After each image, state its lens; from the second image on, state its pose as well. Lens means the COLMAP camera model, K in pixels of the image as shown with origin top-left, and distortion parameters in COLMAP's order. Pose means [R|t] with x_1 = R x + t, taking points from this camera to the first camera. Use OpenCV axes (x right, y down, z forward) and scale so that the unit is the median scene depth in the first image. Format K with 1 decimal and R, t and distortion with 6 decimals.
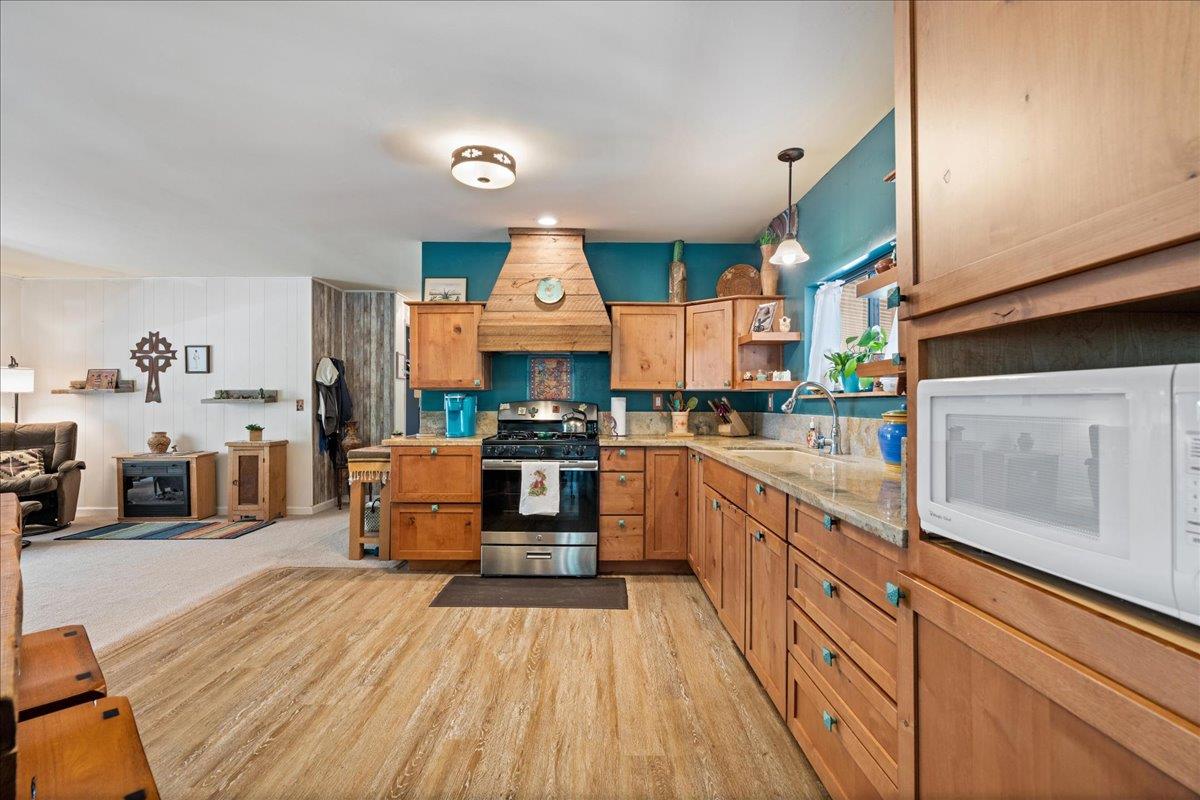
lens RADIAL K [[534.6, 0, 599.6], [0, 534.6, 405.3], [0, 0, 1]] dist [-0.003626, 0.000080]
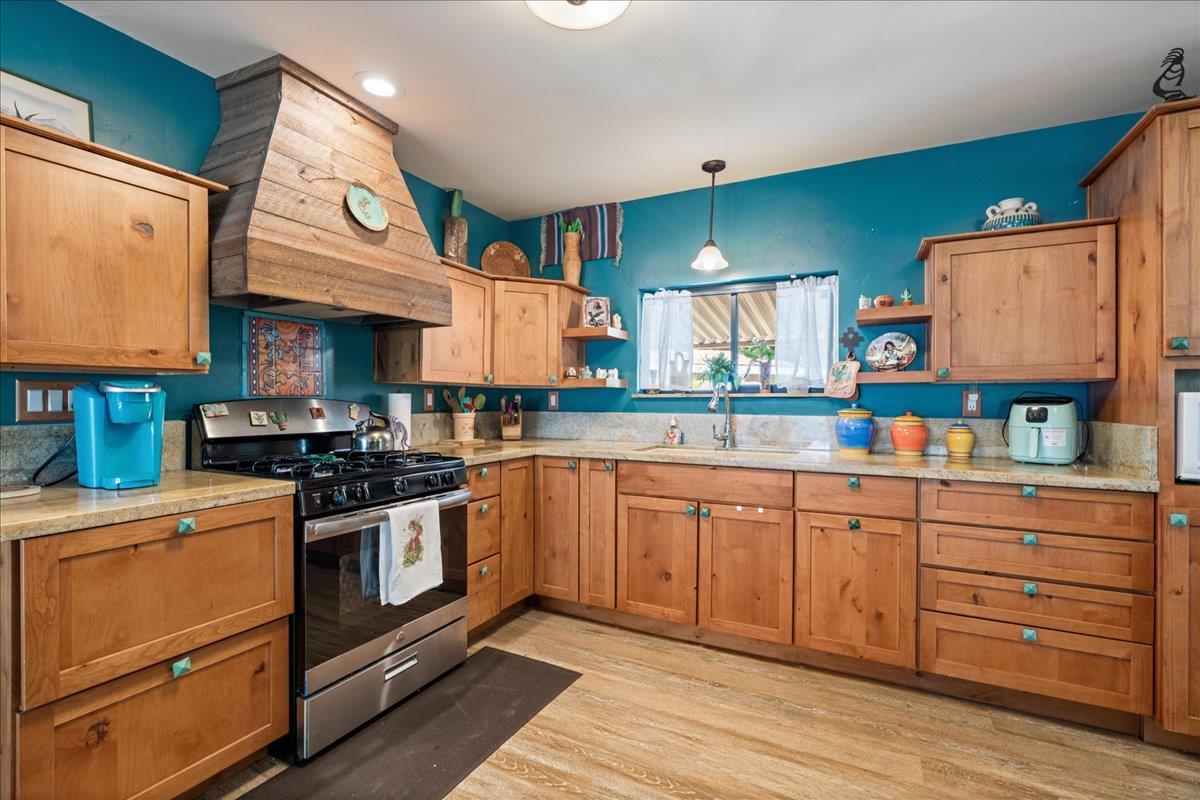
lens RADIAL K [[534.6, 0, 599.6], [0, 534.6, 405.3], [0, 0, 1]] dist [-0.003626, 0.000080]
pose [[0.459935, -0.011759, 0.887875, -0.527797], [0.001528, 0.999921, 0.012451, -0.009245], [-0.887951, -0.004370, 0.459917, 0.548753]]
